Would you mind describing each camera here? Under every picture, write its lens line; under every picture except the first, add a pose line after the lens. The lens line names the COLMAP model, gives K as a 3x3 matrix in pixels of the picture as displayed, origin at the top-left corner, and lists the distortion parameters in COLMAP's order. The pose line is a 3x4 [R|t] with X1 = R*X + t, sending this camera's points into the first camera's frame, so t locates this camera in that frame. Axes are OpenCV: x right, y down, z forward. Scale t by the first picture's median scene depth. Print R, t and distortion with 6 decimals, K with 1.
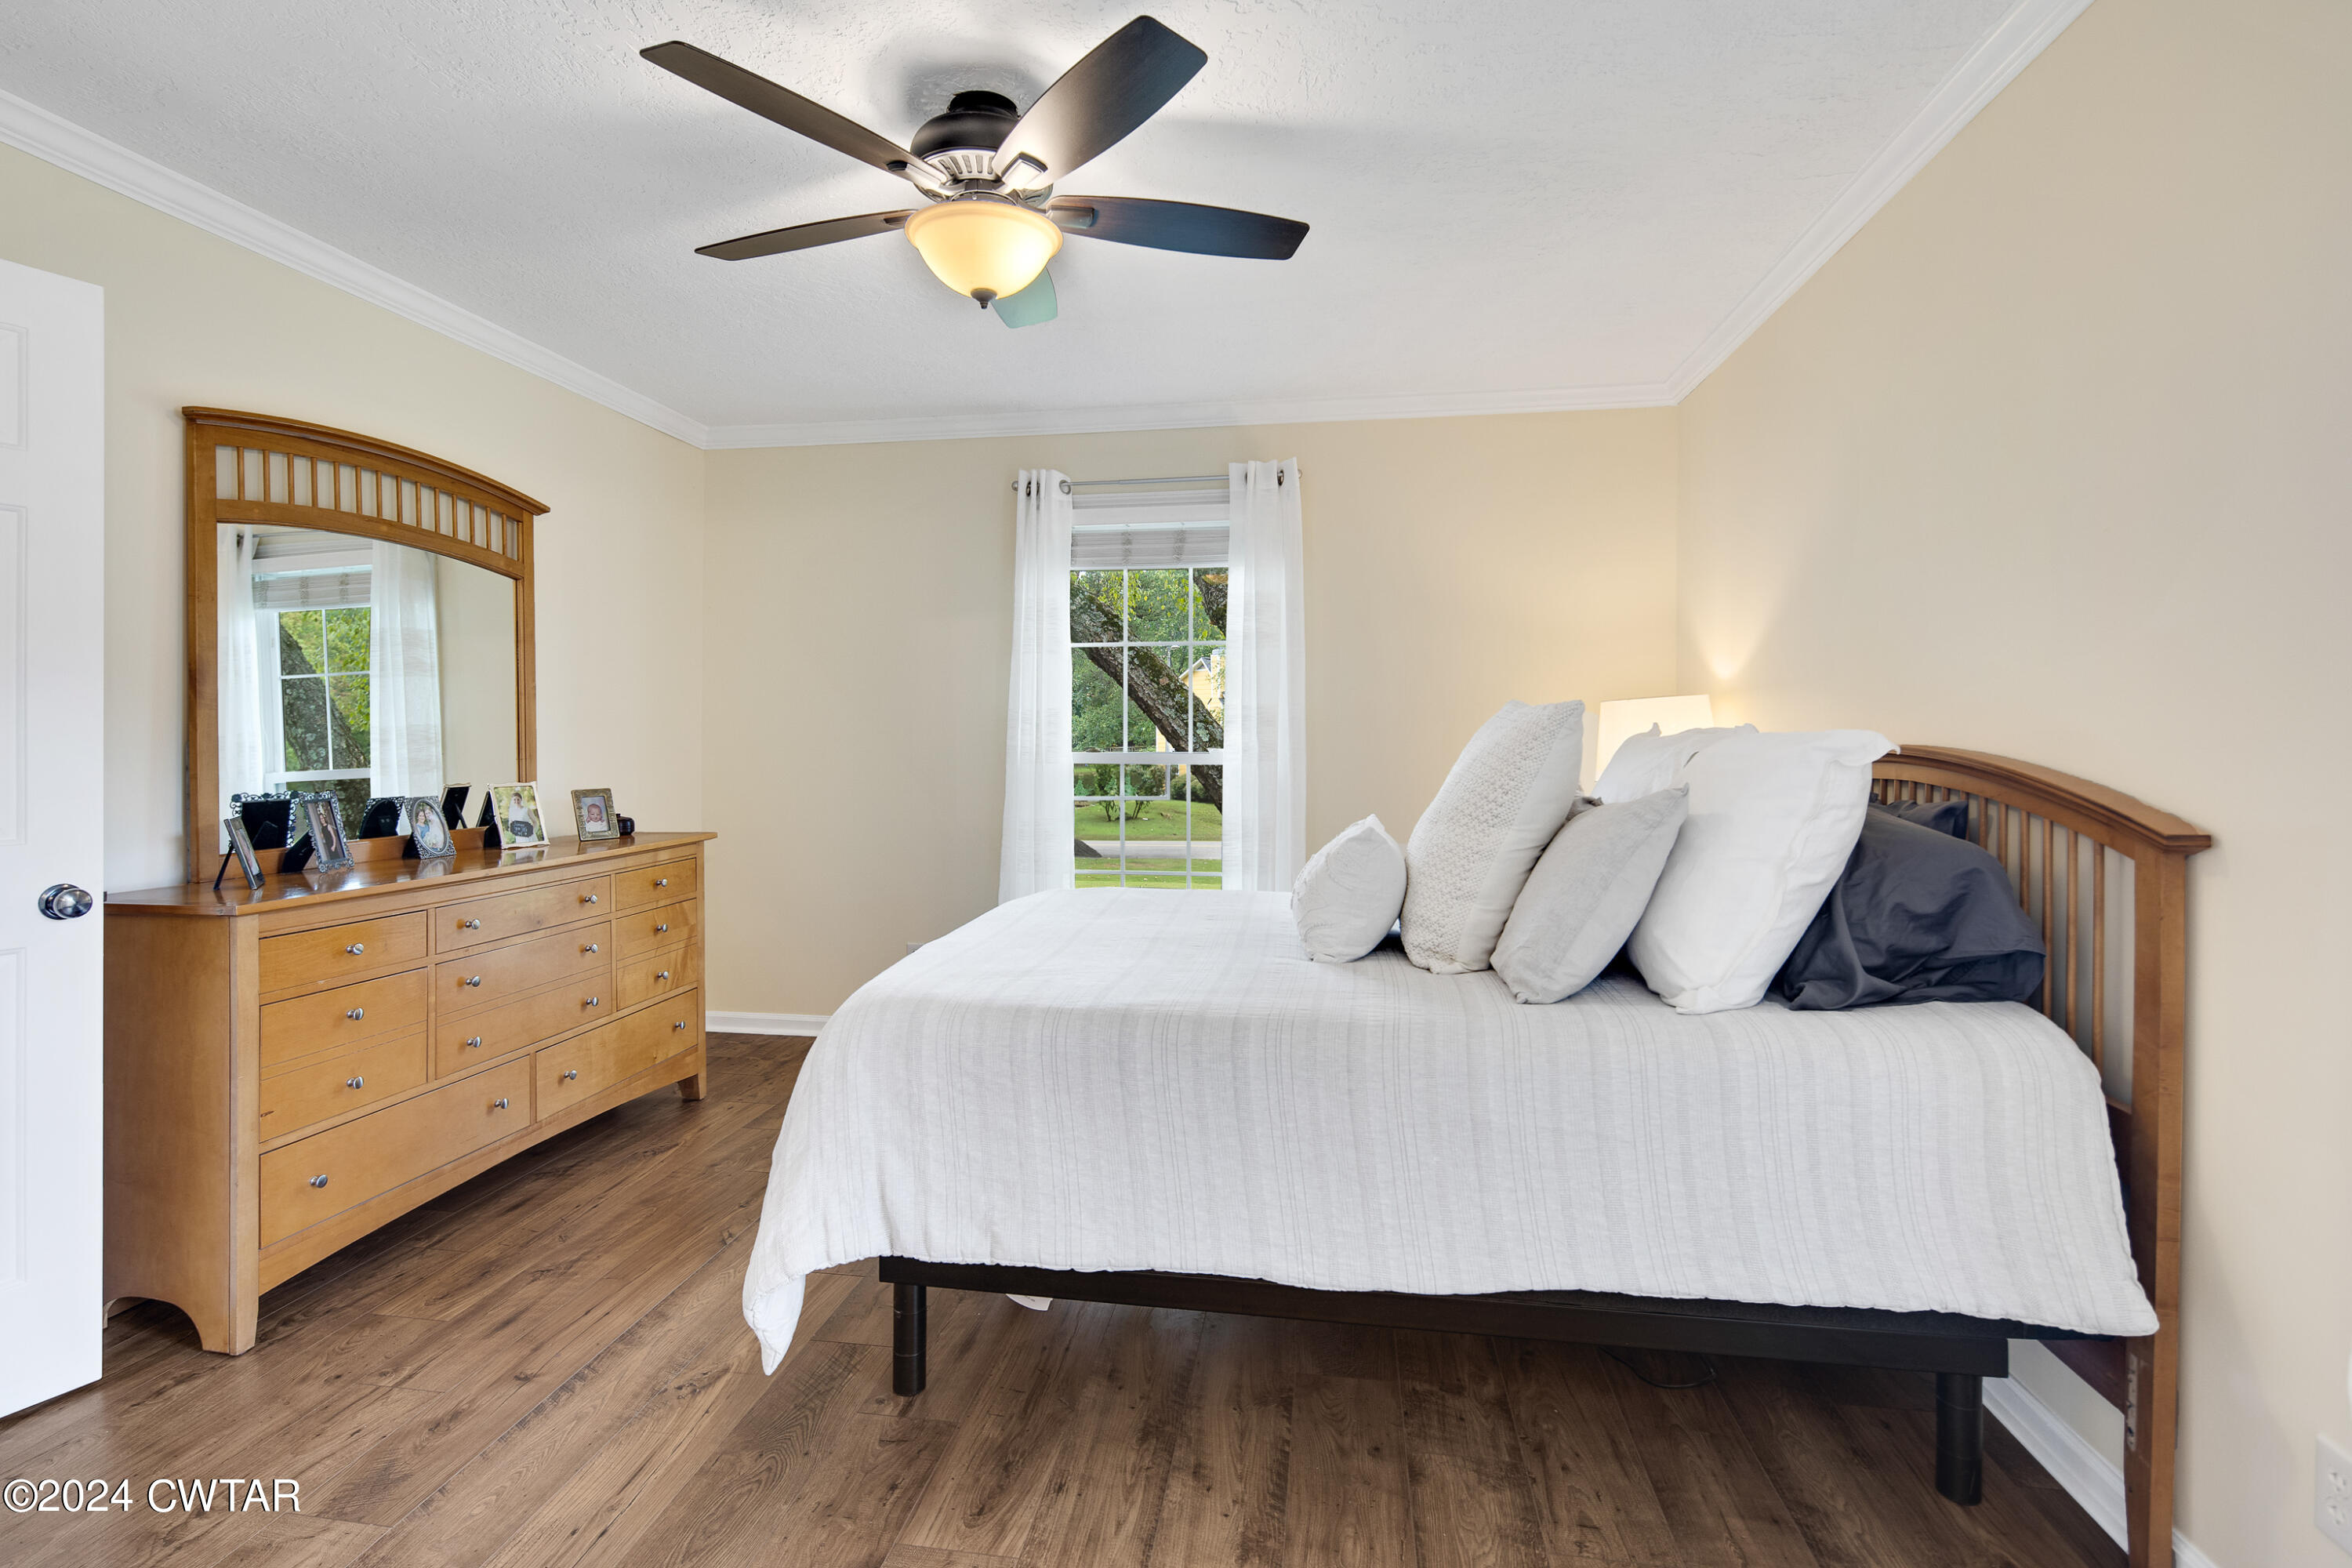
lens RADIAL K [[1141.7, 0, 1122.9], [0, 1141.7, 743.9], [0, 0, 1]] dist [0.000415, -0.000898]
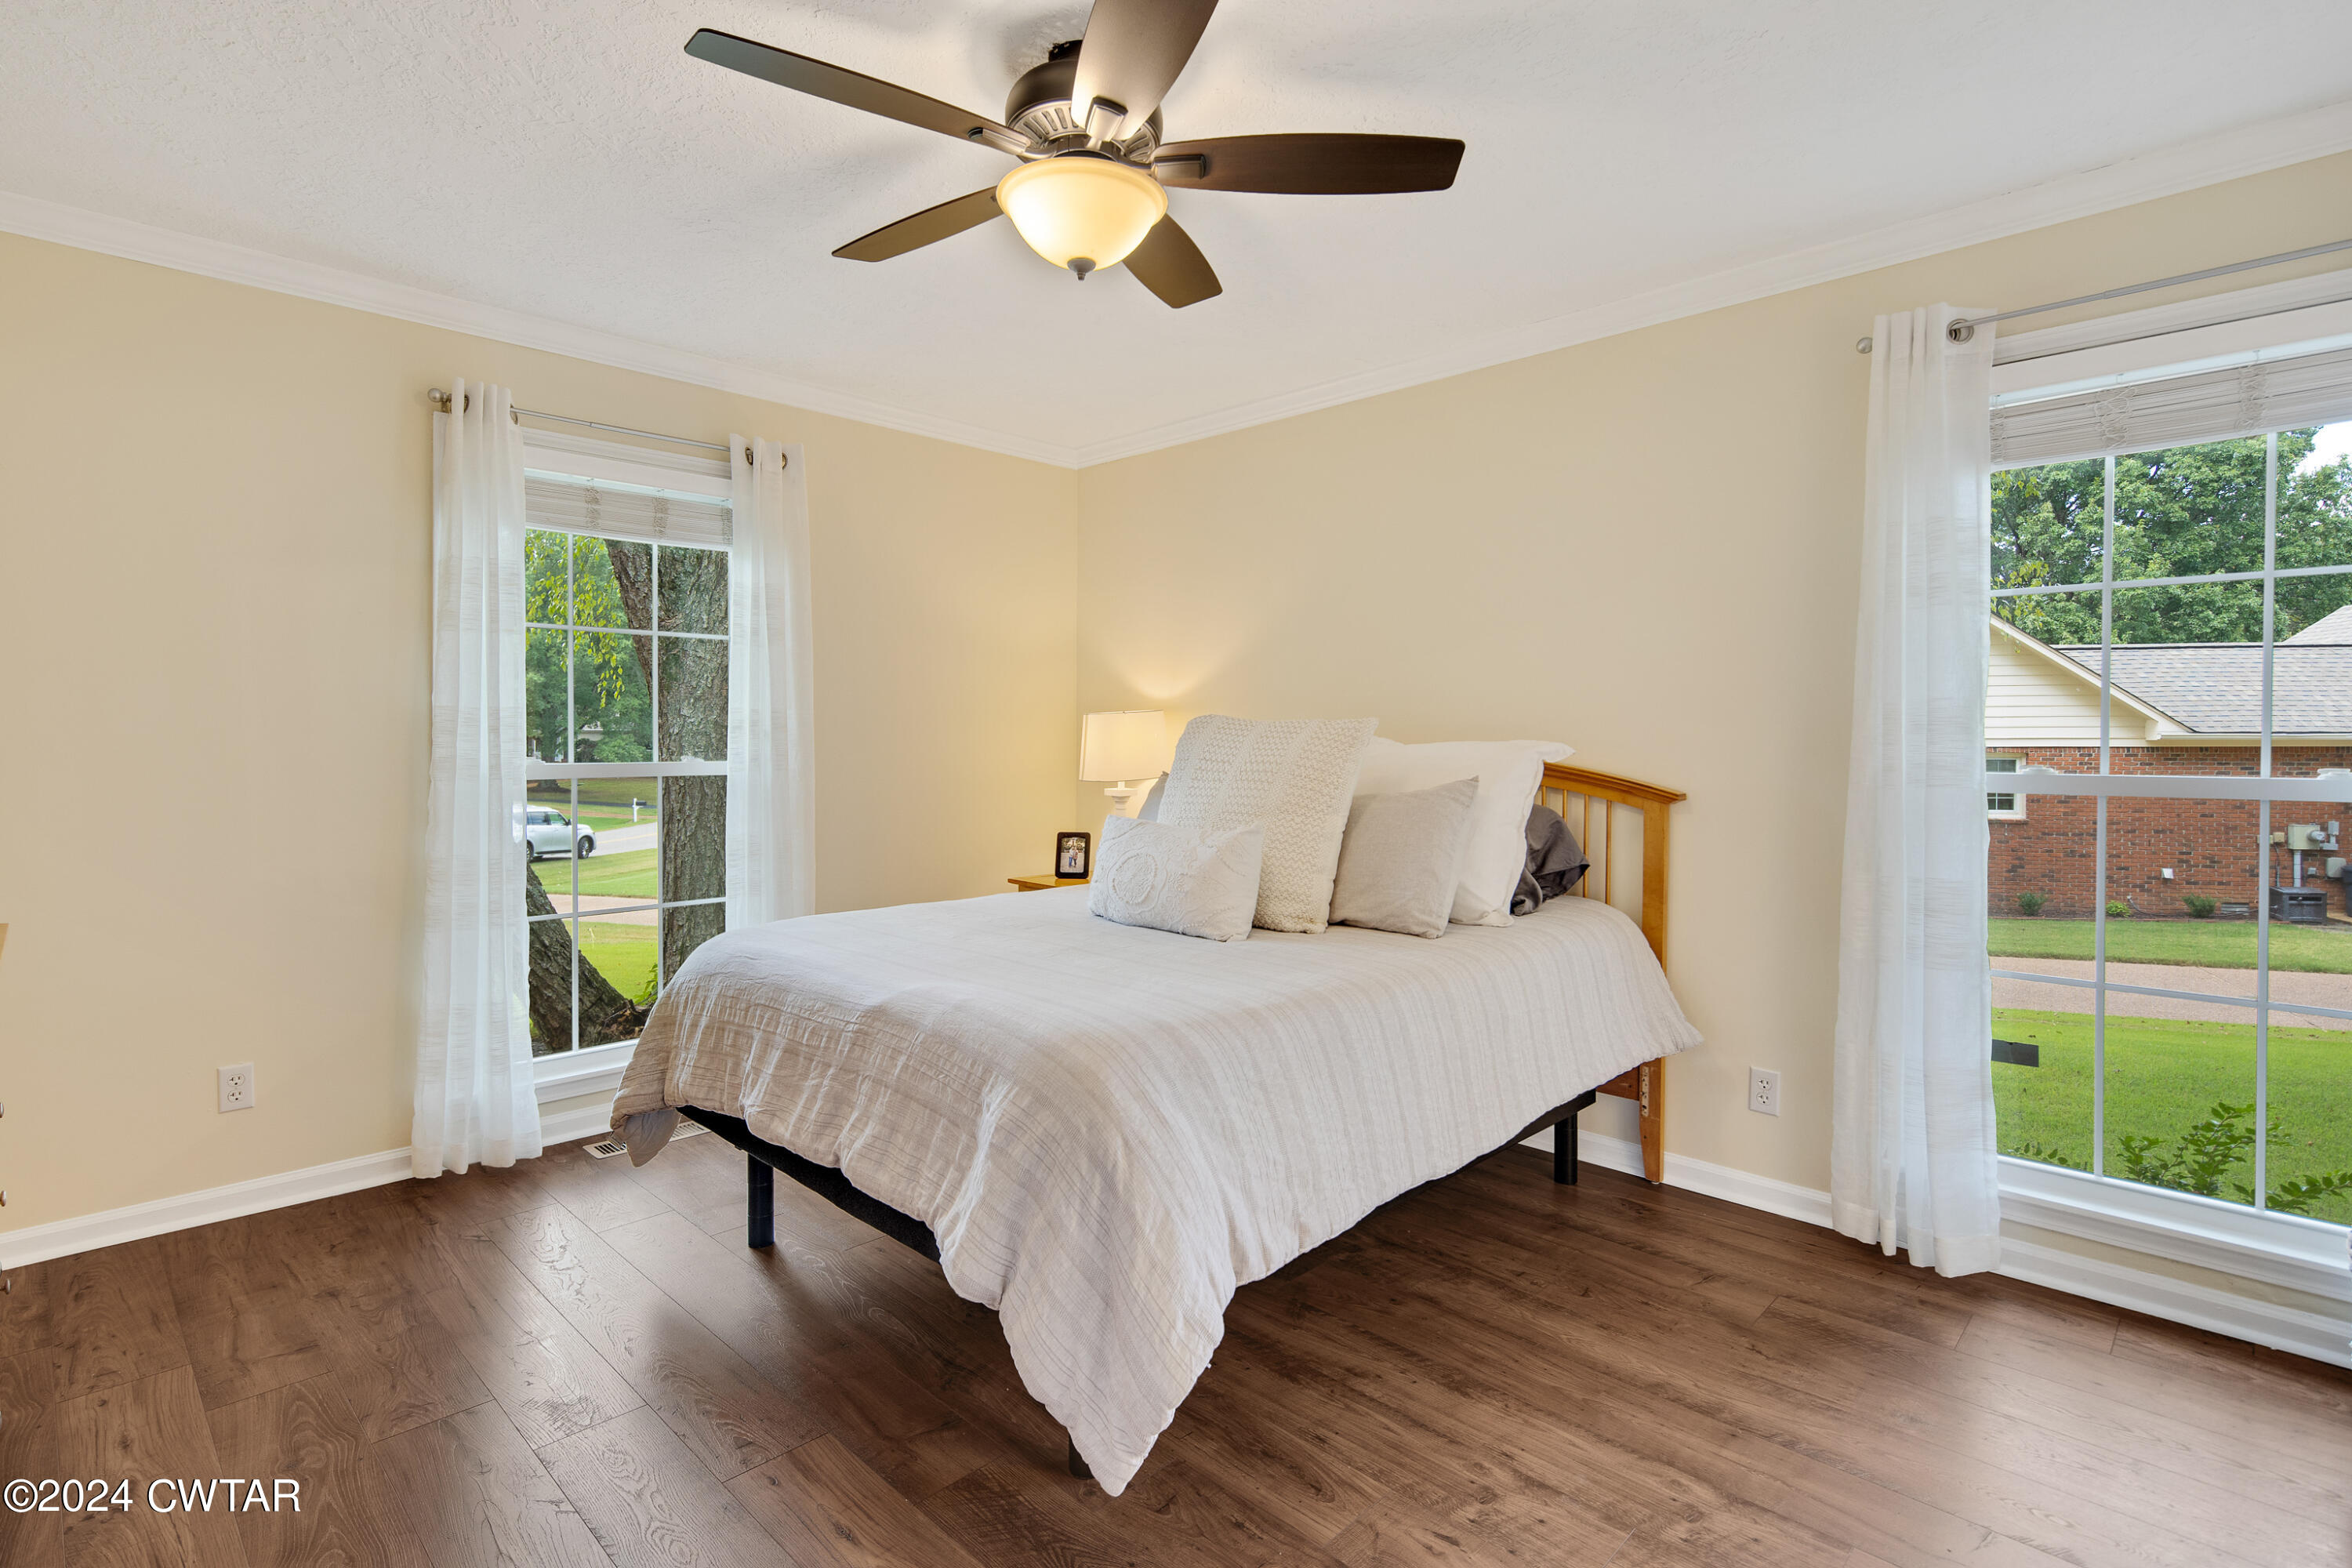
lens RADIAL K [[1141.7, 0, 1165.2], [0, 1141.7, 766.8], [0, 0, 1]] dist [0.000415, -0.000898]
pose [[0.574295, -0.019754, 0.818410, -1.007587], [0.006444, 0.999787, 0.019610, -0.008414], [-0.818623, -0.005988, 0.574300, 0.498806]]
